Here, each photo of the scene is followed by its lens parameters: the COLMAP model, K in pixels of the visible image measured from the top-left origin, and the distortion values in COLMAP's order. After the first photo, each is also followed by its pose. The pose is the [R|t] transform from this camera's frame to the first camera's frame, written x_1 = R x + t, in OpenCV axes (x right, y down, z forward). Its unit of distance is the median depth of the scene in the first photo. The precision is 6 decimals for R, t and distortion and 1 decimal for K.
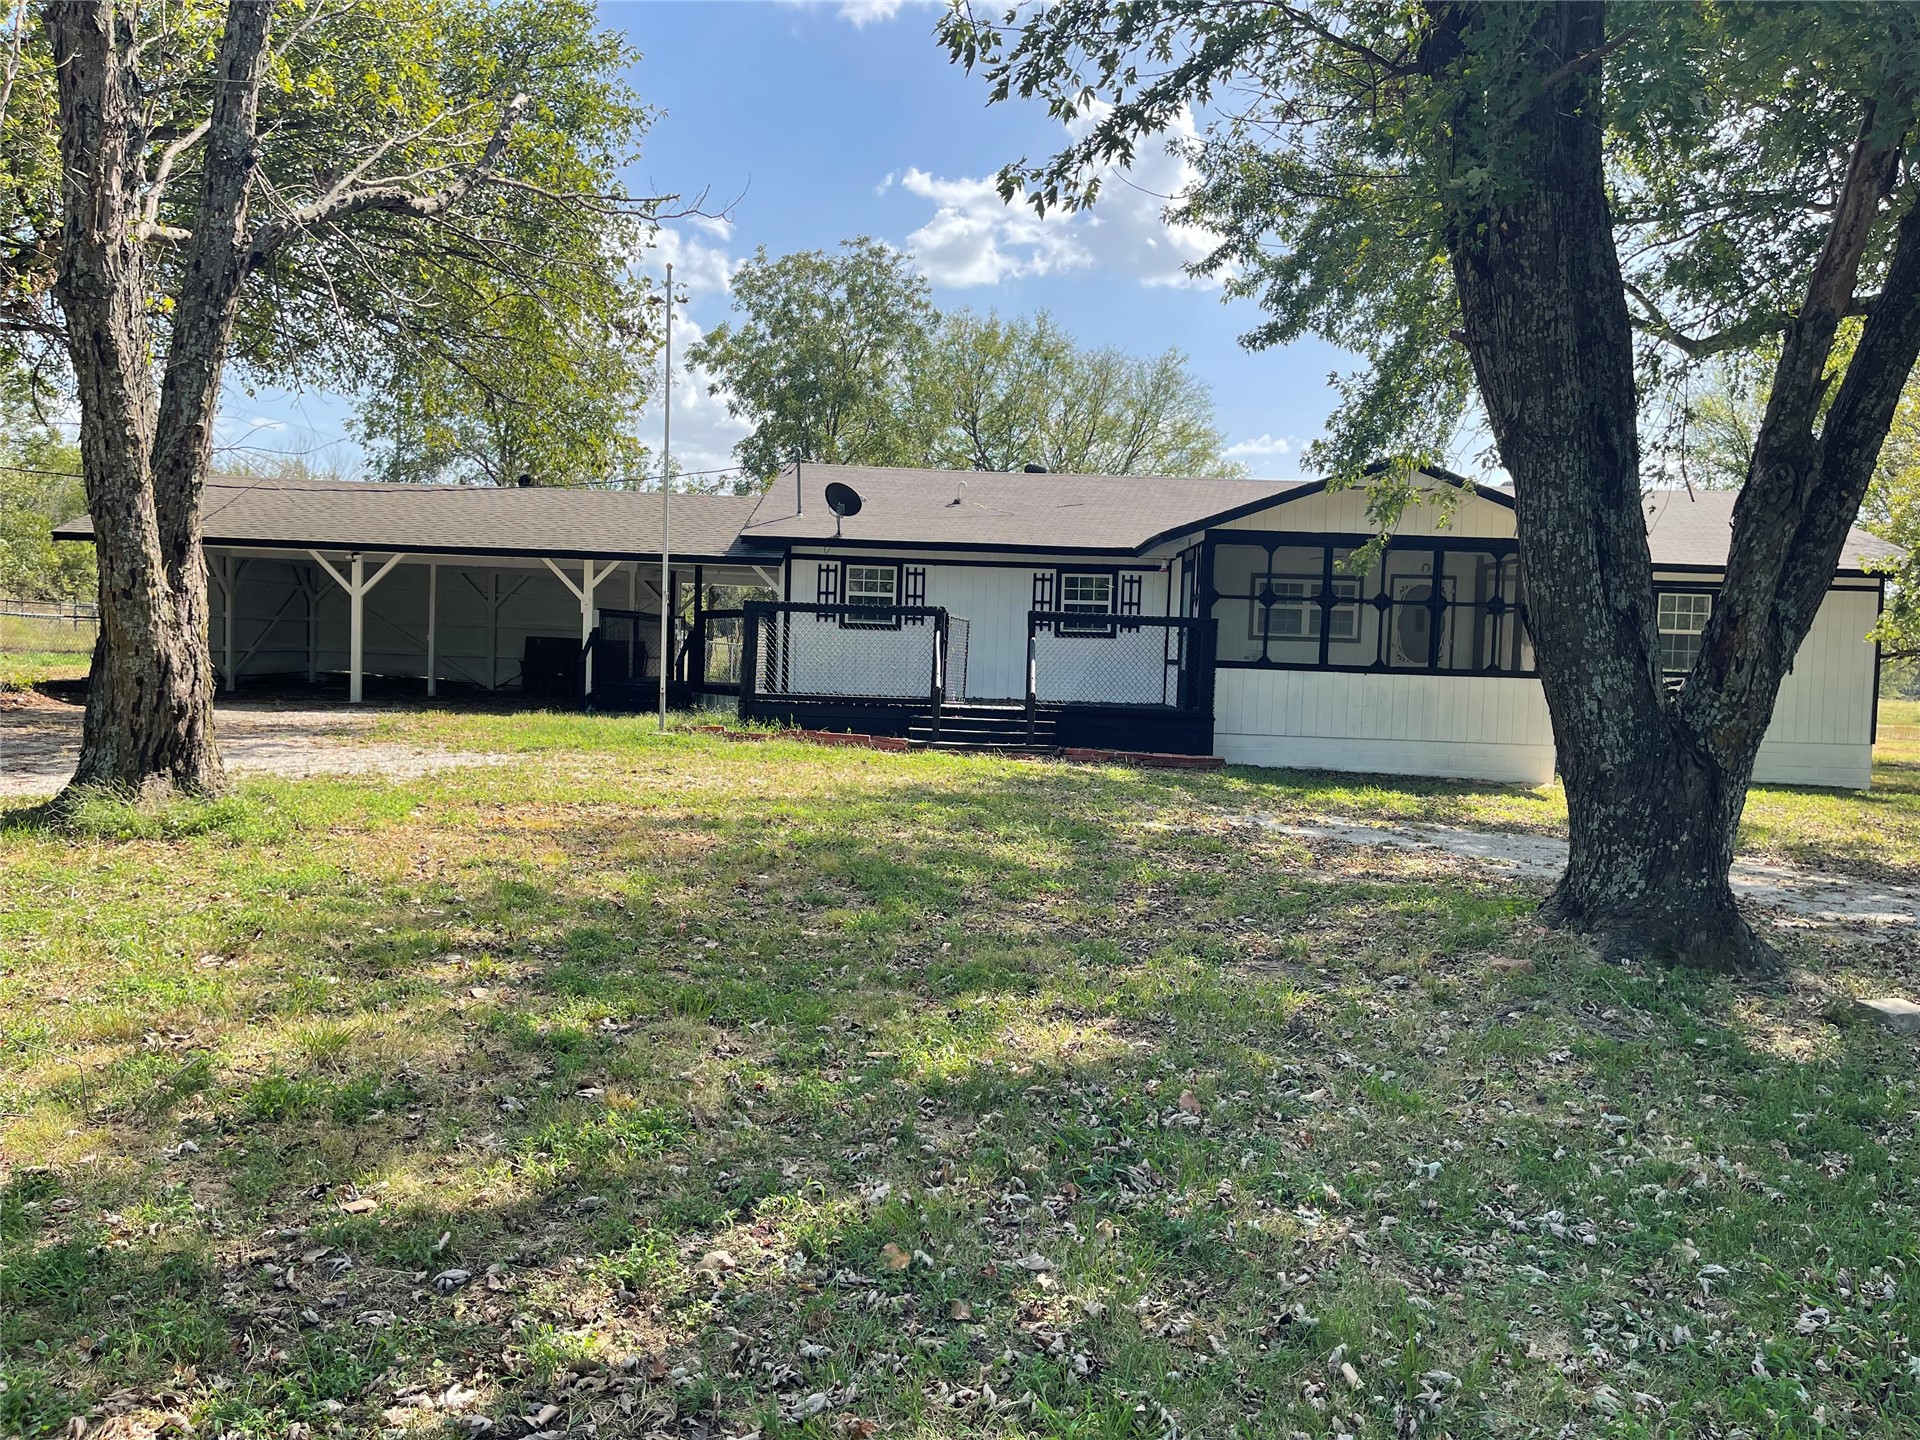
lens RADIAL K [[1411.5, 0, 949.4], [0, 1411.5, 726.5], [0, 0, 1]] dist [0.067240, -0.004381]
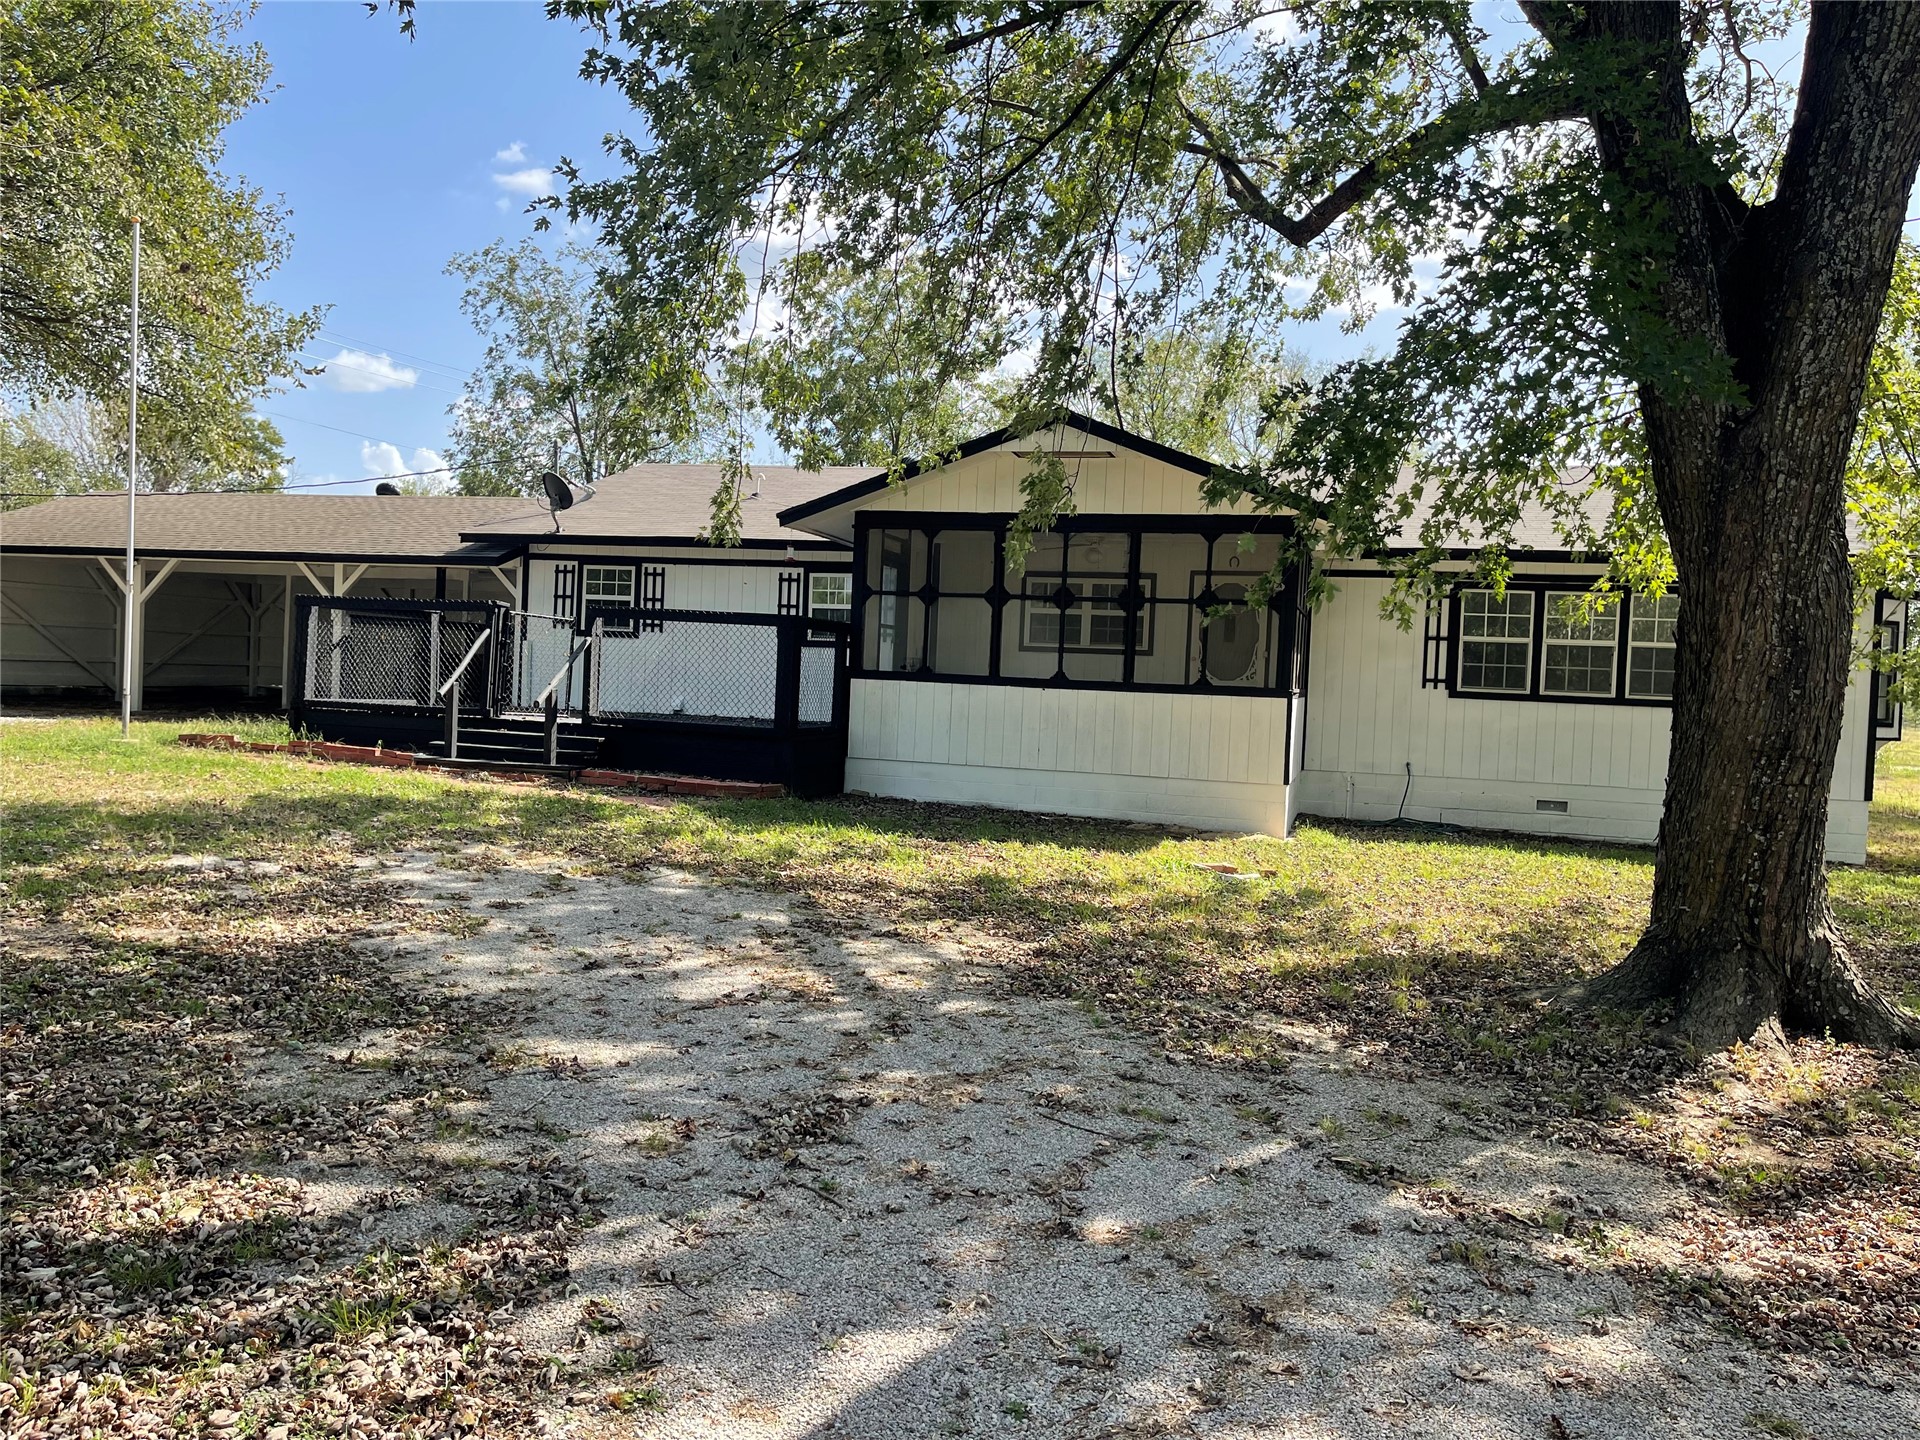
lens RADIAL K [[1411.5, 0, 955.3], [0, 1411.5, 721.9], [0, 0, 1]] dist [0.067240, -0.004381]
pose [[0.959377, 0.017789, -0.281564, 0.409772], [-0.026016, 0.999336, -0.025504, 0.002159], [0.280924, 0.031793, 0.959203, 0.203605]]
